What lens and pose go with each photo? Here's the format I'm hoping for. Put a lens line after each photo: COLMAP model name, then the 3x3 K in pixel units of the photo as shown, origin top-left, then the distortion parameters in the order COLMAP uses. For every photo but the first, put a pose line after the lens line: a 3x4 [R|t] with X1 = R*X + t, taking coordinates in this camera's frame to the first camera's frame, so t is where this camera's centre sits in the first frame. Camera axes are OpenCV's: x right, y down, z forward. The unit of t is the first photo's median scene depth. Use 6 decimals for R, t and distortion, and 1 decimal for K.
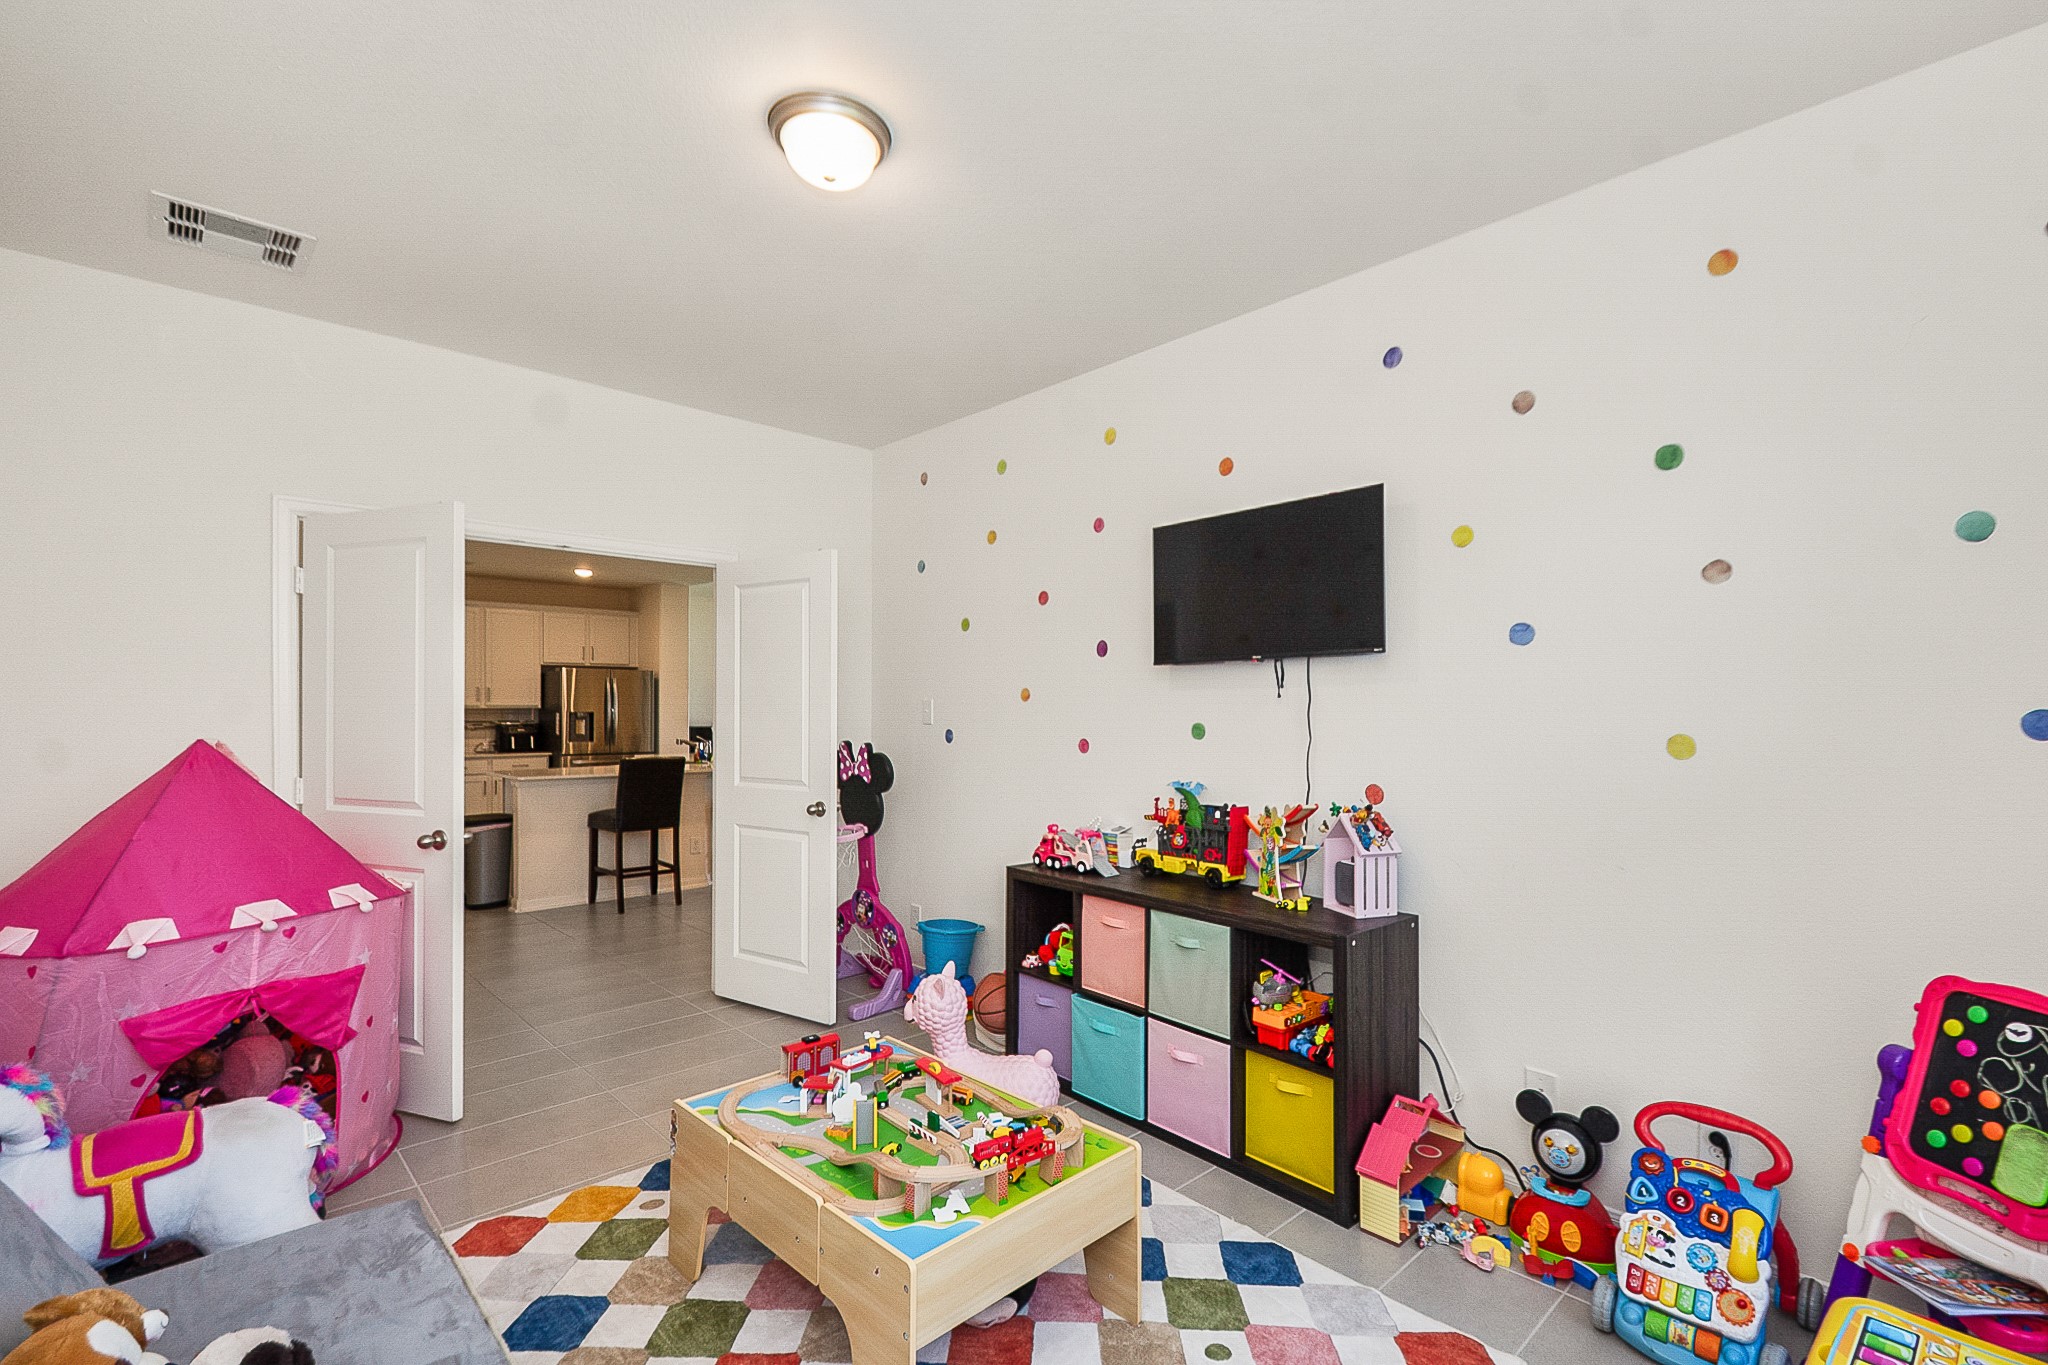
lens RADIAL K [[907.8, 0, 1057.0], [0, 907.8, 712.9], [0, 0, 1]] dist [0.027541, -0.000042]
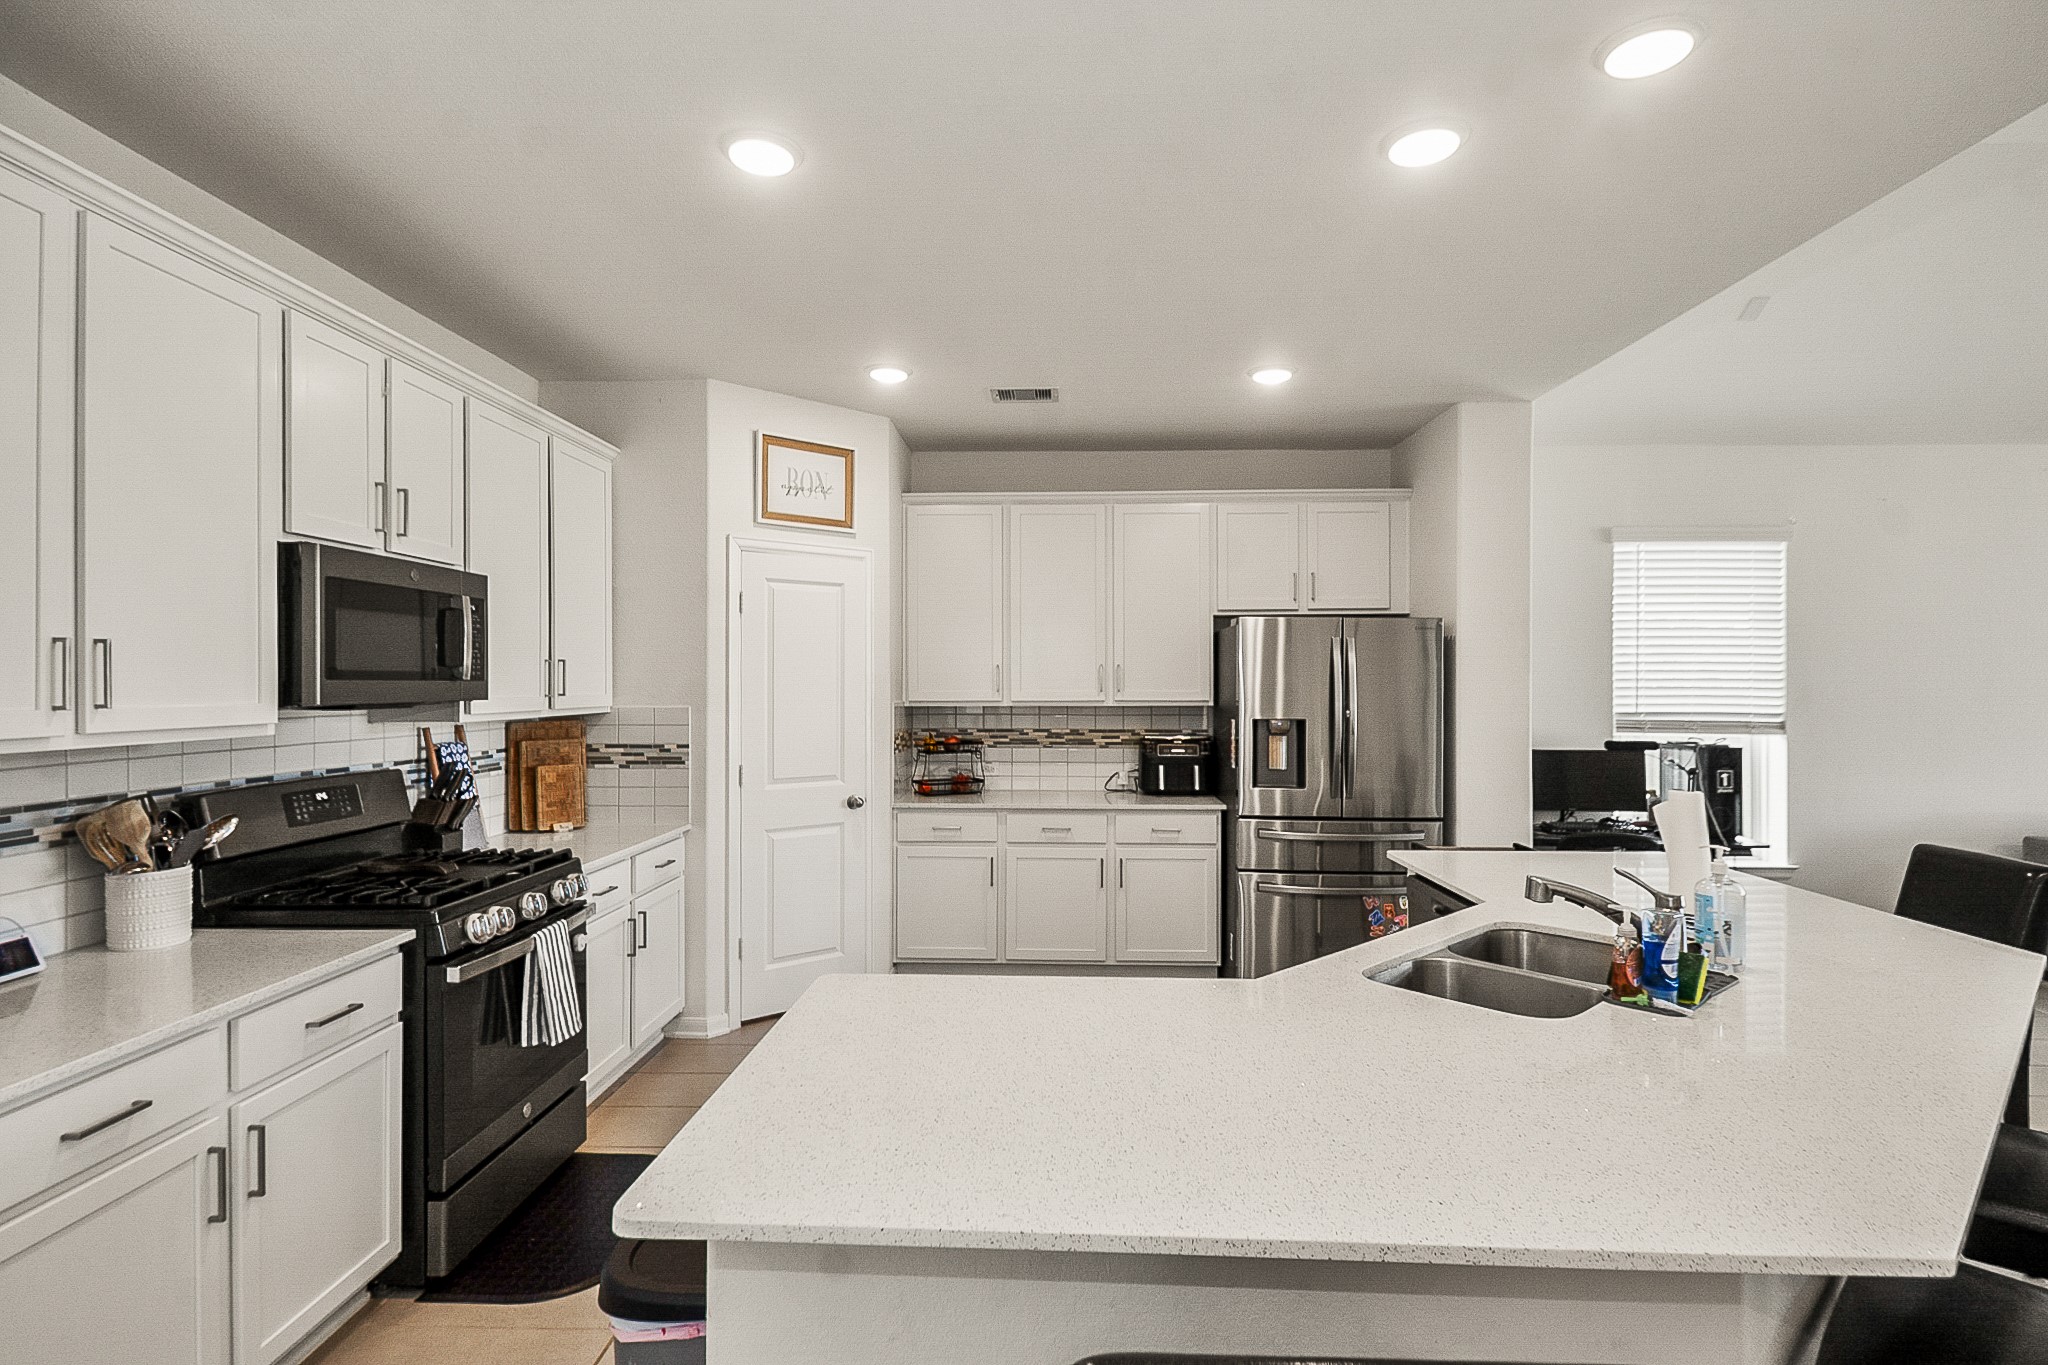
lens RADIAL K [[1025.8, 0, 1024.0], [0, 1025.8, 682.5], [0, 0, 1]] dist [0.005381, 0.000147]
pose [[0.682739, -0.000732, -0.730662, -0.248928], [-0.001425, 0.999996, -0.002334, -0.016640], [0.730661, 0.002635, 0.682735, 0.583073]]
